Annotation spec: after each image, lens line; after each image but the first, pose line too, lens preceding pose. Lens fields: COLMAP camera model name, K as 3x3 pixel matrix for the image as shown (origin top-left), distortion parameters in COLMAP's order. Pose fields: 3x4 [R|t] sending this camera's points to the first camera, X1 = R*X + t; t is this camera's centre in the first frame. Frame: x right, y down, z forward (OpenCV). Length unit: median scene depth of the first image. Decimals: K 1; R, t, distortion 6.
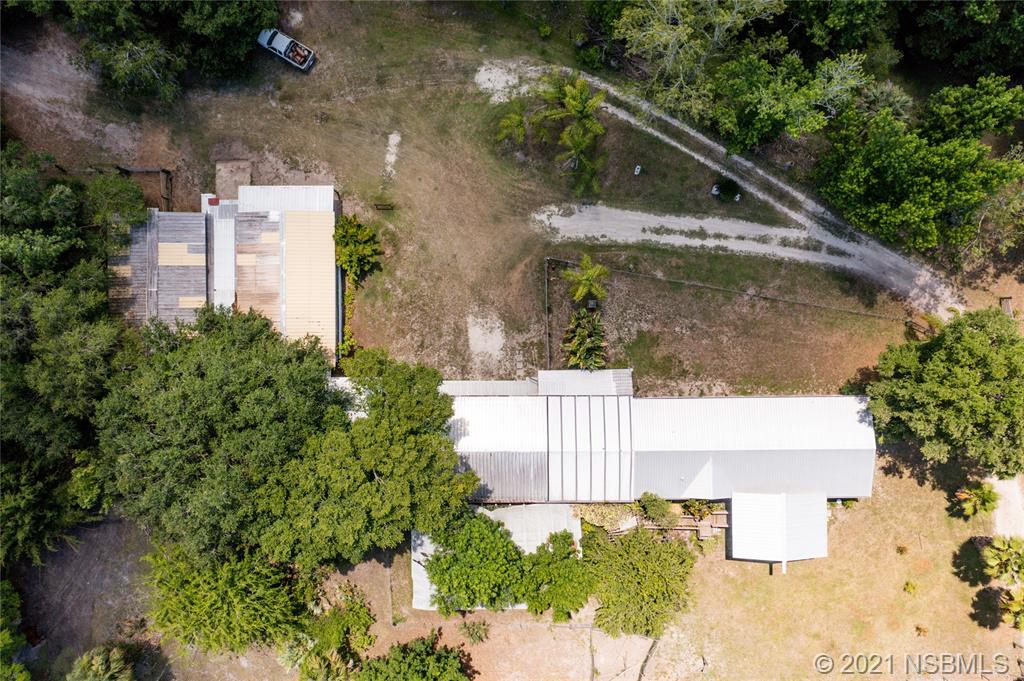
lens RADIAL K [[816.5, 0, 511.5], [0, 816.5, 341.0], [0, 0, 1]] dist [0.004838, 0.005982]
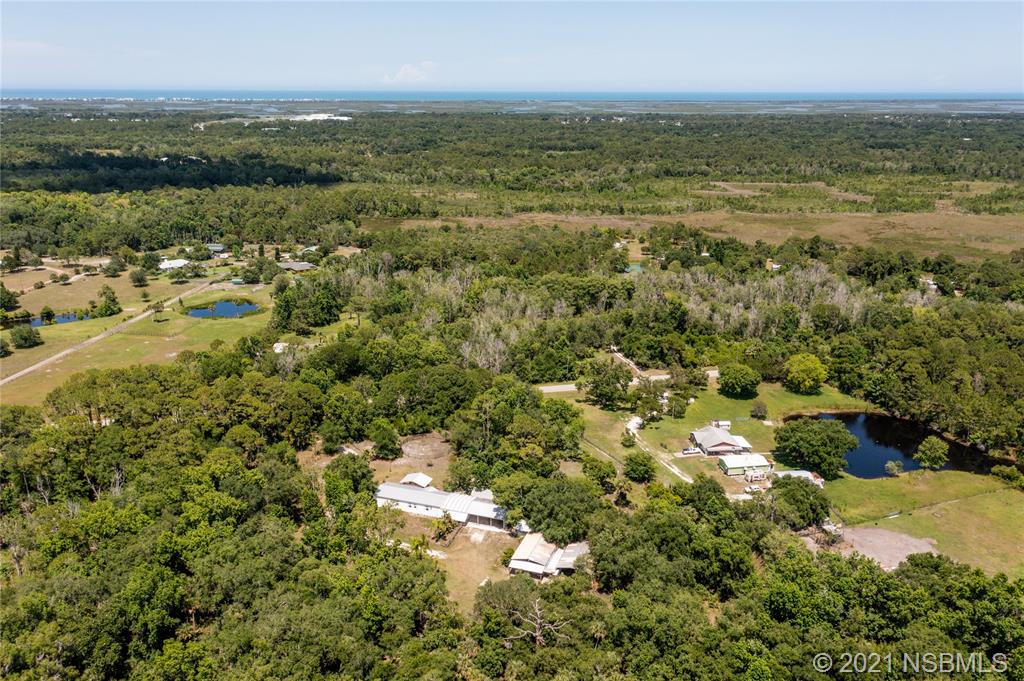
lens RADIAL K [[816.5, 0, 512.8], [0, 816.5, 339.3], [0, 0, 1]] dist [0.004838, 0.005982]
pose [[-0.942821, -0.085766, 0.322076, -1.007397], [0.333027, -0.281538, 0.899905, -2.336999], [0.013495, 0.955709, 0.294003, -0.499536]]
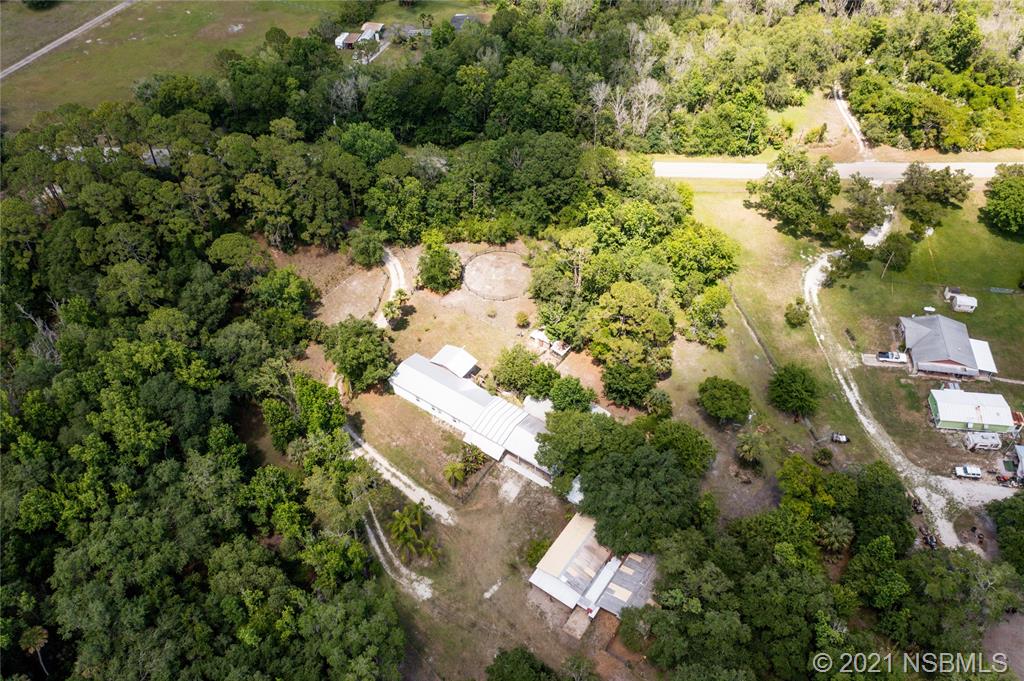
lens RADIAL K [[816.5, 0, 510.1], [0, 816.5, 343.6], [0, 0, 1]] dist [0.004838, 0.005982]
pose [[-0.812363, -0.405559, 0.419031, -0.714739], [0.582594, -0.595827, 0.552787, -0.885241], [0.025482, 0.693189, 0.720305, -0.671503]]
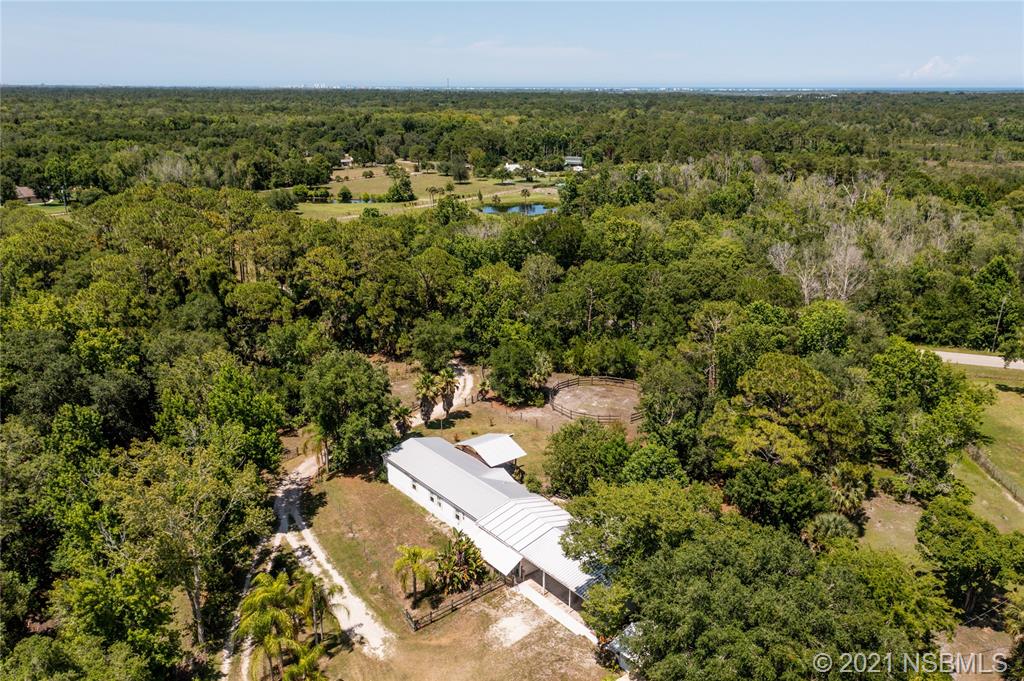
lens RADIAL K [[816.5, 0, 508.9], [0, 816.5, 344.2], [0, 0, 1]] dist [0.004838, 0.005982]
pose [[-0.608214, -0.223794, 0.761572, -0.719304], [0.793591, -0.192009, 0.577362, -0.523145], [0.017019, 0.955536, 0.294383, 0.364833]]
